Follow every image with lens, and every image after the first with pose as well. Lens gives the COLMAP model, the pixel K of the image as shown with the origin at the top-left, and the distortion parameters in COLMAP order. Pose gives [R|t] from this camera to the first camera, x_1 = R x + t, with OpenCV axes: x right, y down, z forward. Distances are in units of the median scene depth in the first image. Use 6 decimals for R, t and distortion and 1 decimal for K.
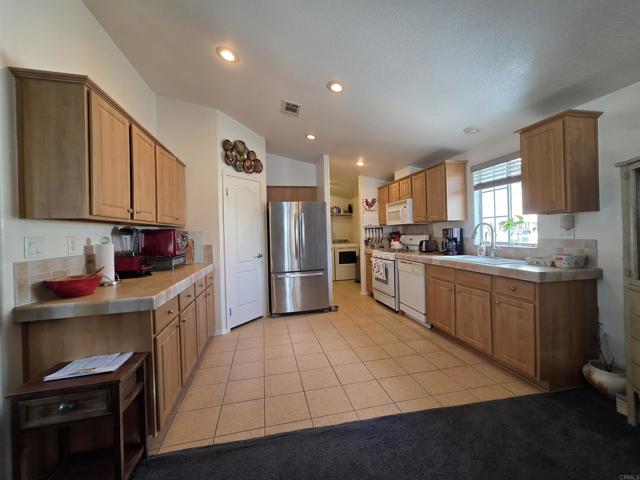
lens RADIAL K [[255.7, 0, 320.1], [0, 255.7, 234.7], [0, 0, 1]] dist [0.000580, 0.000212]
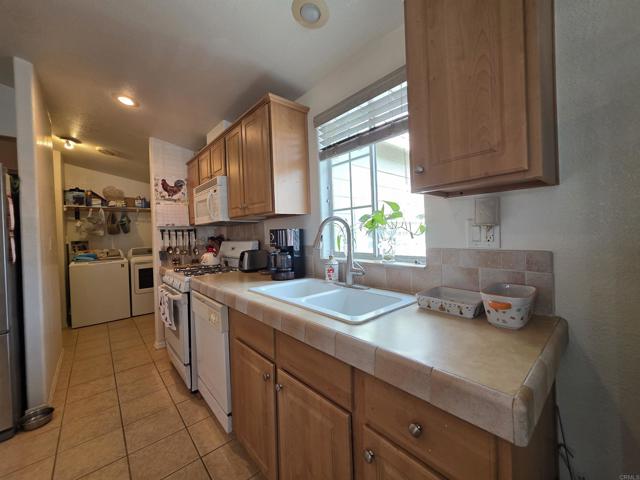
lens RADIAL K [[257.5, 0, 321.4], [0, 257.5, 233.9], [0, 0, 1]] dist [0.000885, 0.000228]
pose [[0.875581, -0.006228, 0.483030, 0.323558], [0.014585, 0.999802, -0.013546, -0.006169], [-0.482850, 0.018906, 0.875499, 0.494765]]
